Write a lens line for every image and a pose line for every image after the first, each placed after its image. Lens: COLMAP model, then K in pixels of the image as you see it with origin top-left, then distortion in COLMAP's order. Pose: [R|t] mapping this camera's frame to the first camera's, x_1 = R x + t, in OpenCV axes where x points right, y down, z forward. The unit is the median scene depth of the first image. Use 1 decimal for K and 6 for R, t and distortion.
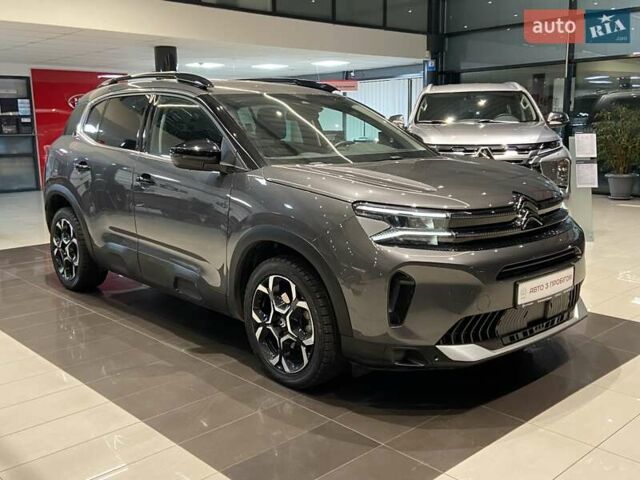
lens RADIAL K [[656.0, 0, 320.0], [0, 656.0, 240.0], [0, 0, 1]] dist [0.021860, 0.013786]
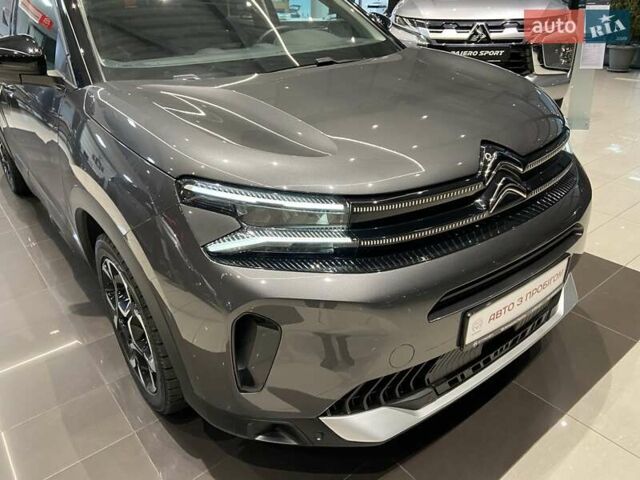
lens RADIAL K [[488.7, 0, 320.0], [0, 488.7, 240.0], [0, 0, 1]] dist [0.072677, -0.088034]
pose [[0.997430, 0.031637, -0.064278, 0.180719], [-0.011263, 0.955302, 0.295417, -0.118777], [0.070751, -0.293934, 0.953204, 0.547051]]
